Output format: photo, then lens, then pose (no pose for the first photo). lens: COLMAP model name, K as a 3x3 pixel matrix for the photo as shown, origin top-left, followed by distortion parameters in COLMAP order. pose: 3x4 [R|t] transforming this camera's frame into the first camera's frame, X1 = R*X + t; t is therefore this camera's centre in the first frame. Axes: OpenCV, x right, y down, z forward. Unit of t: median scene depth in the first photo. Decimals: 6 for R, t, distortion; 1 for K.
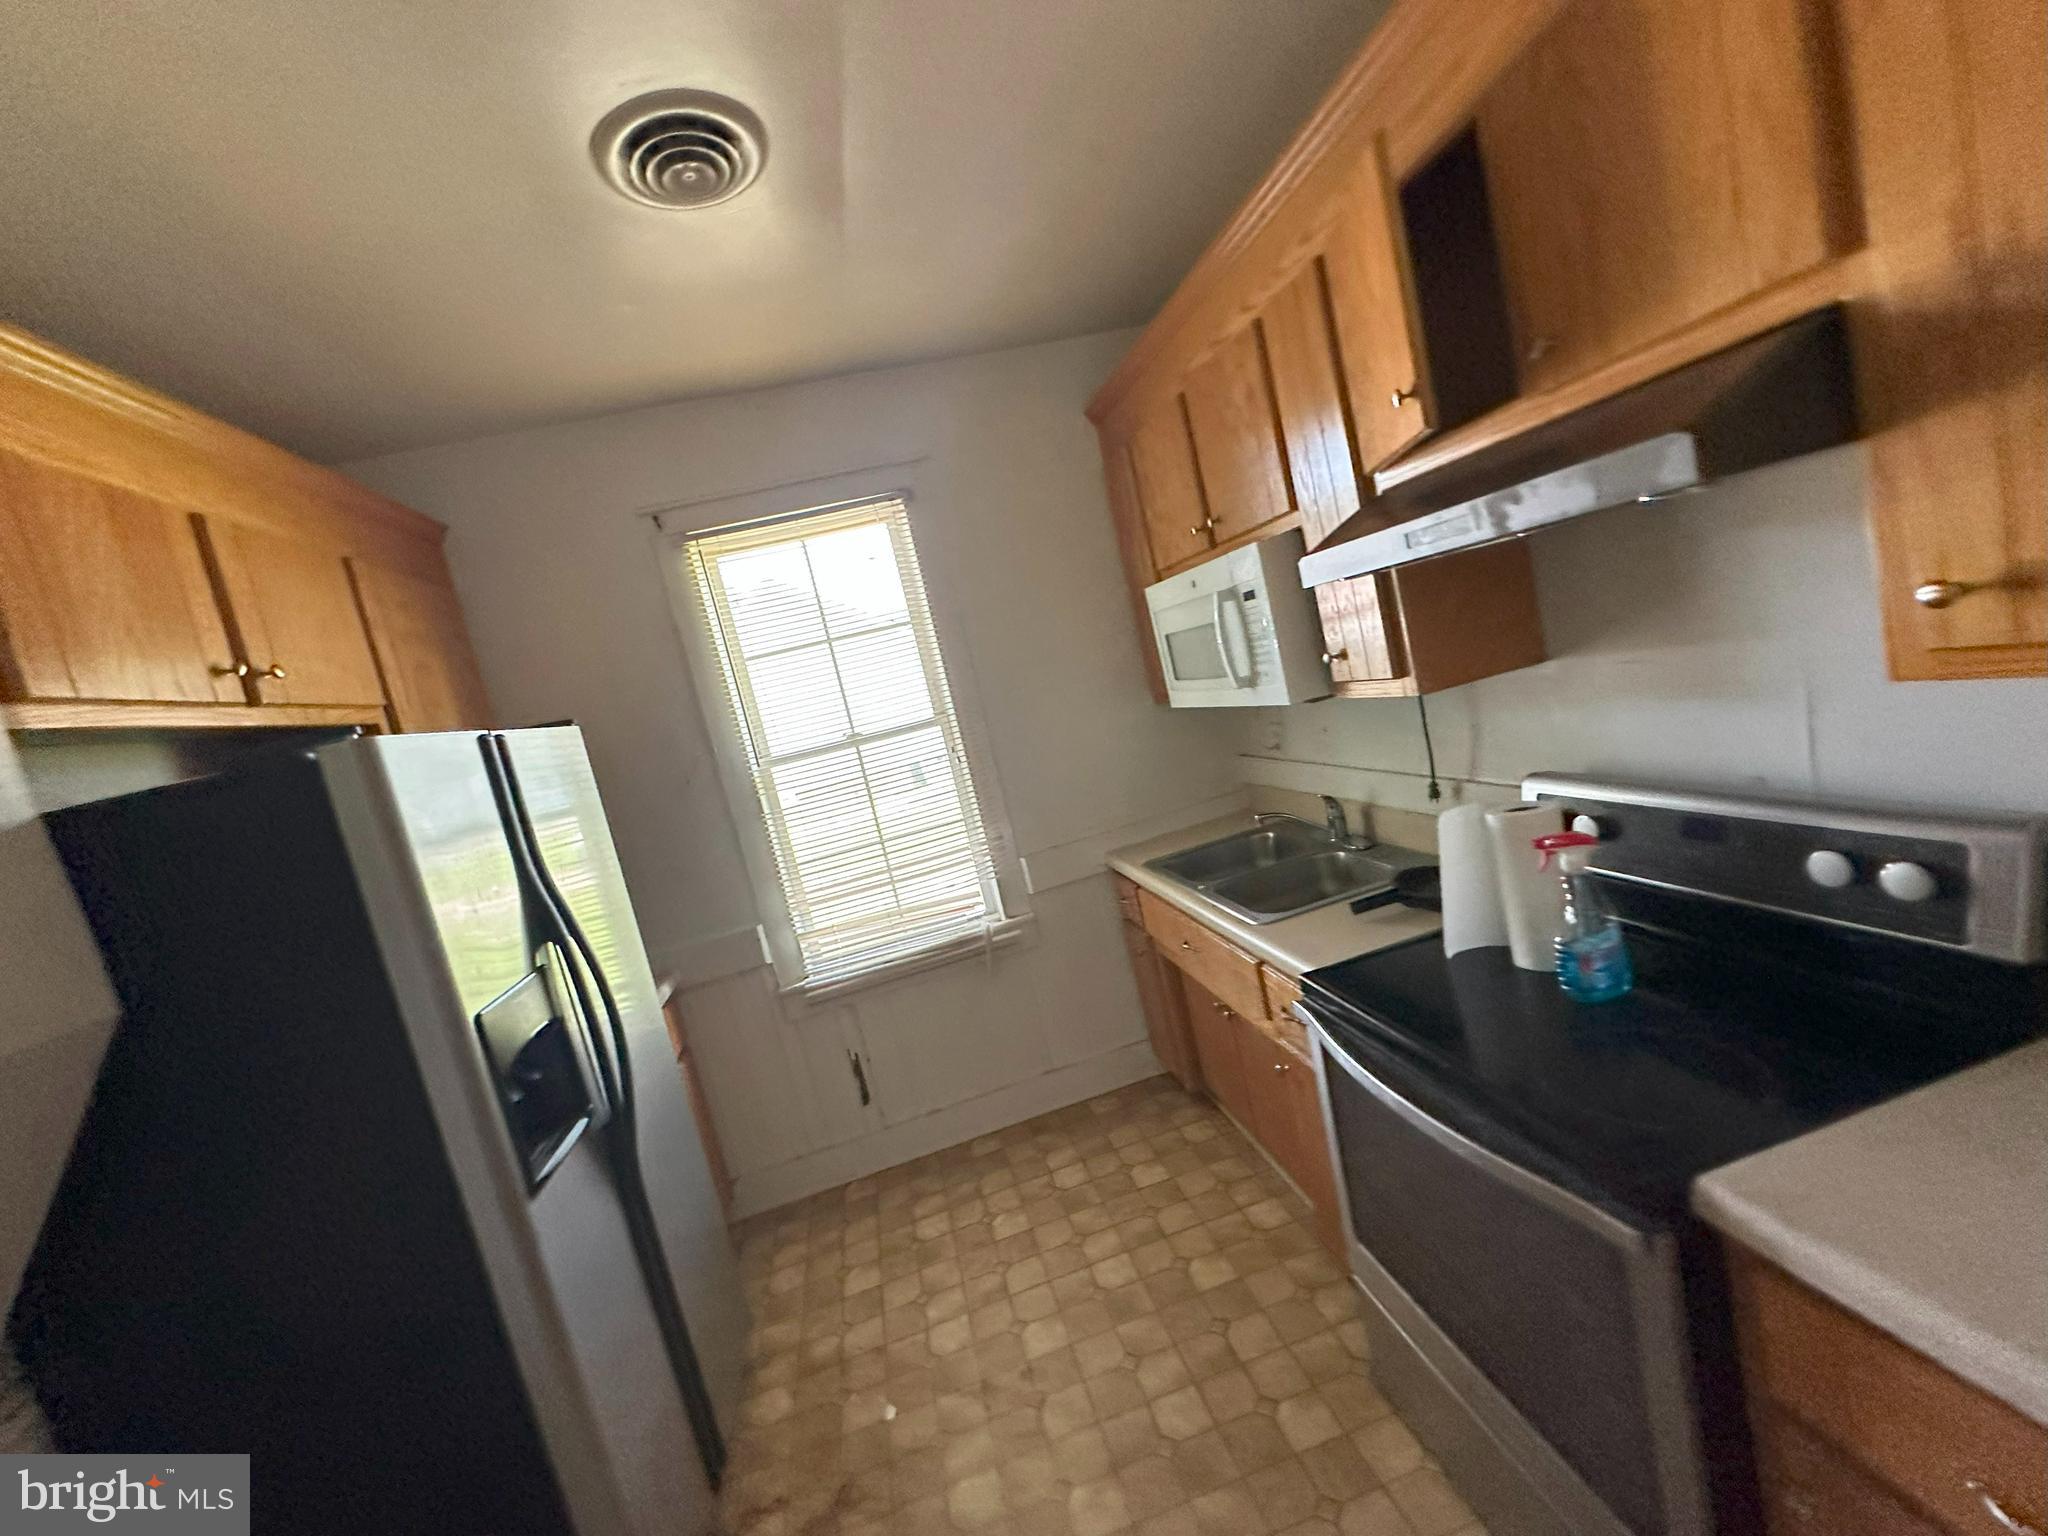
lens RADIAL K [[824.6, 0, 1018.4], [0, 824.6, 767.0], [0, 0, 1]] dist [-0.007101, 0.002742]
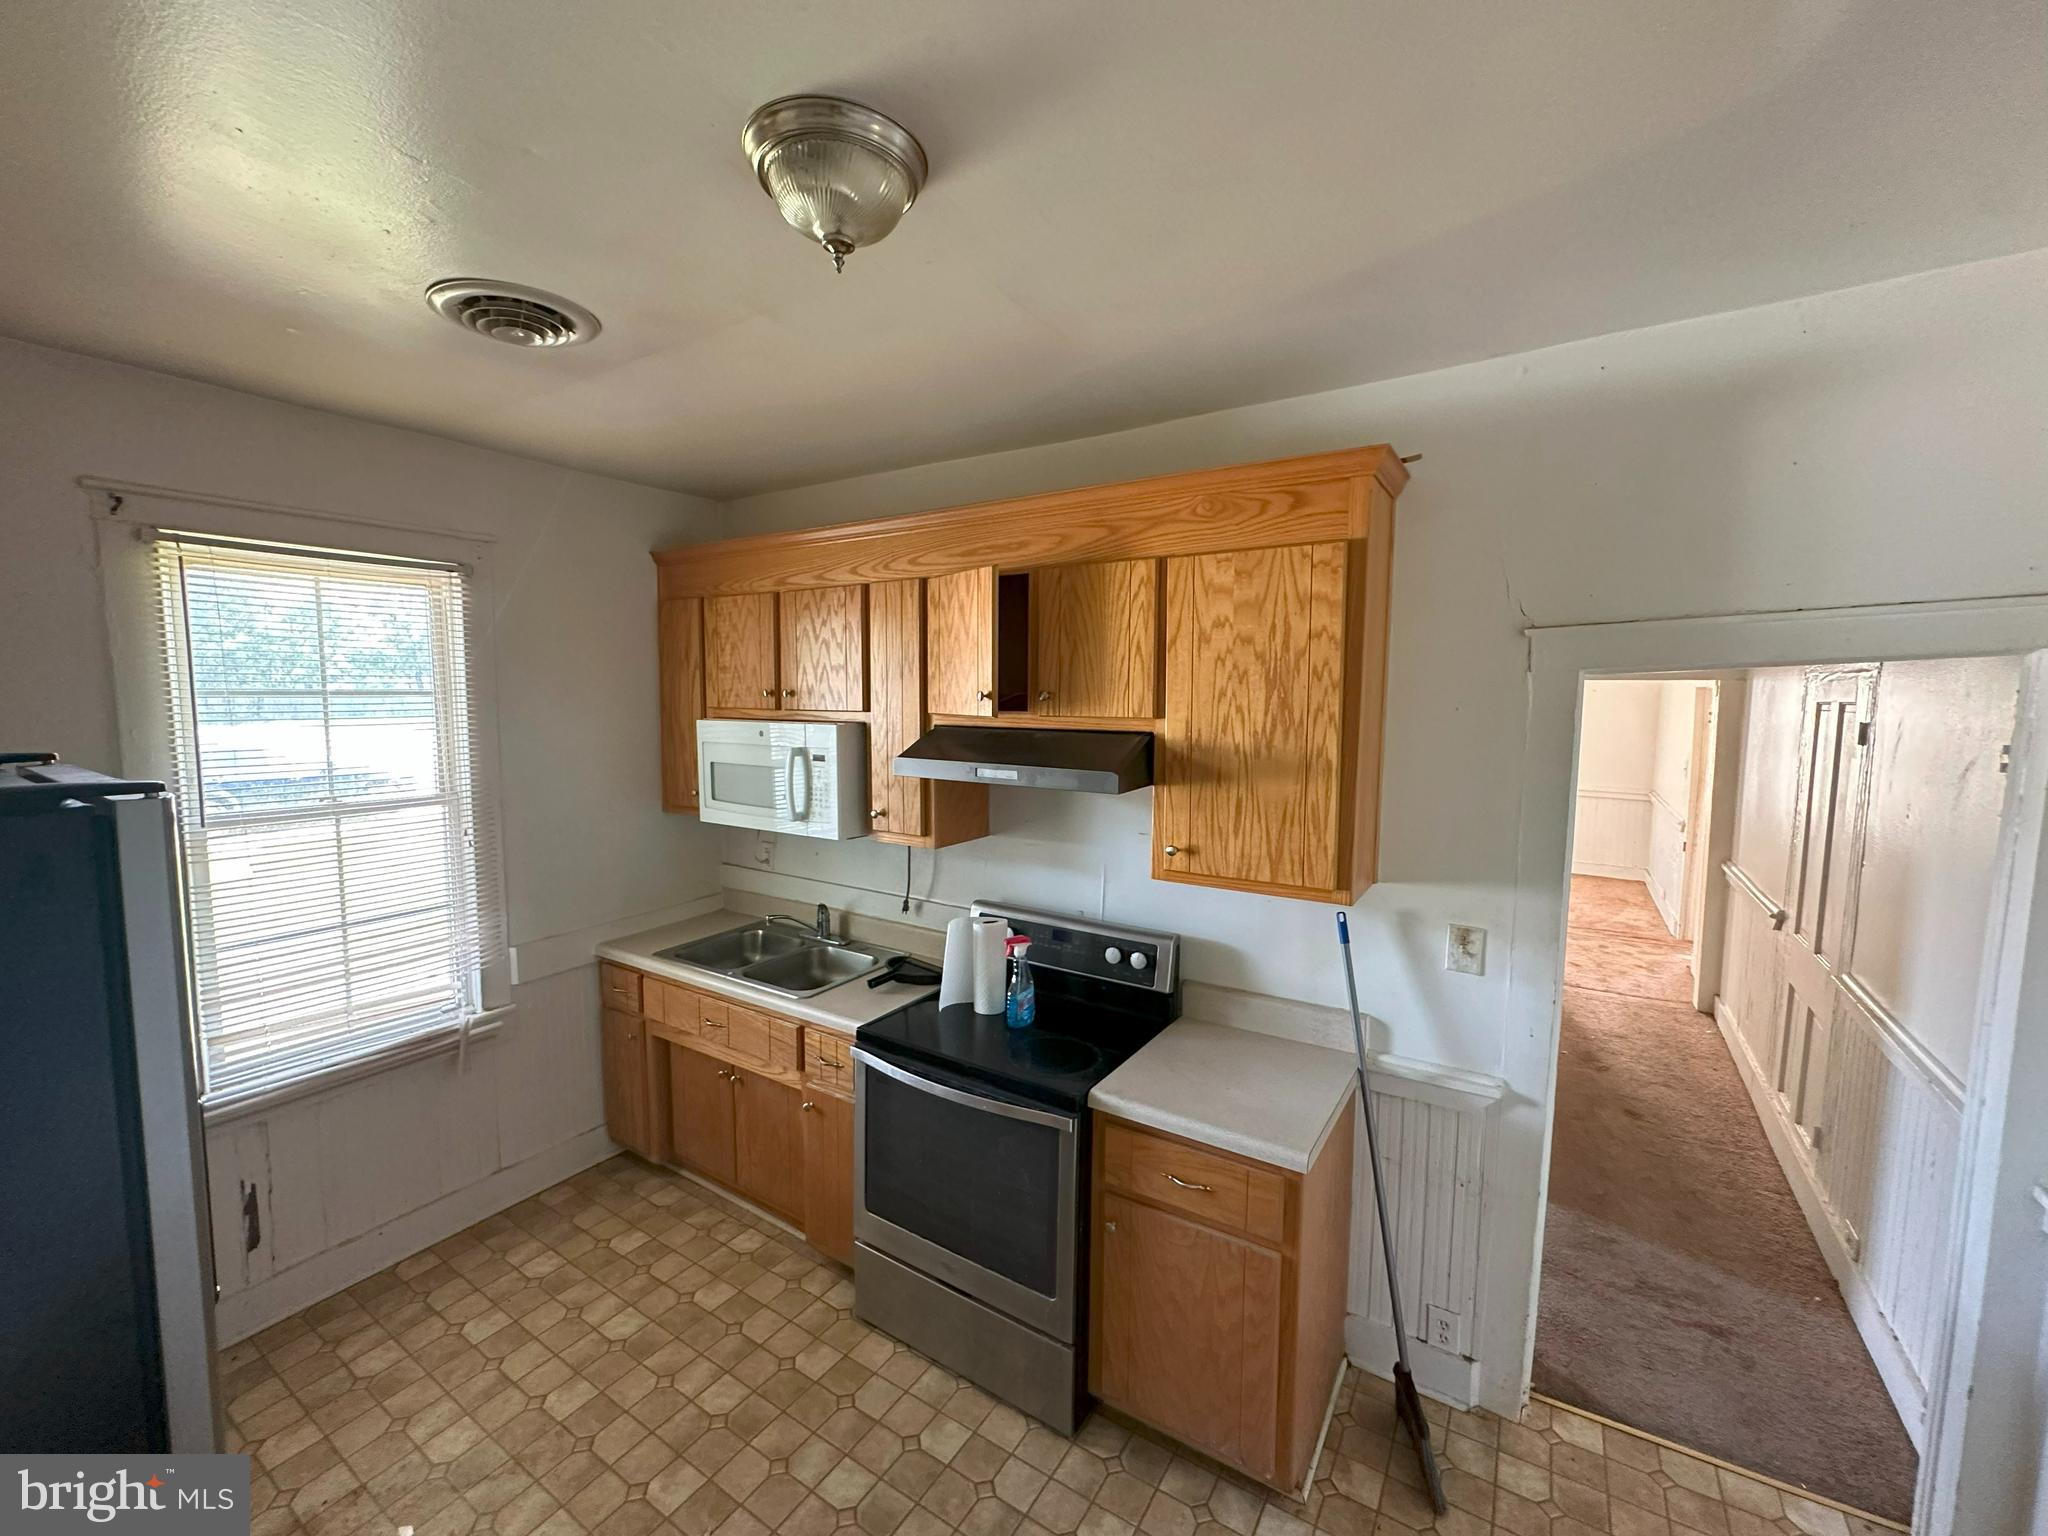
lens RADIAL K [[824.6, 0, 1028.1], [0, 824.6, 768.0], [0, 0, 1]] dist [-0.007101, 0.002742]
pose [[0.674215, 0.173373, 0.717897, -0.445455], [-0.087611, 0.983967, -0.155349, -0.004825], [-0.733320, 0.041843, 0.678595, -0.191337]]
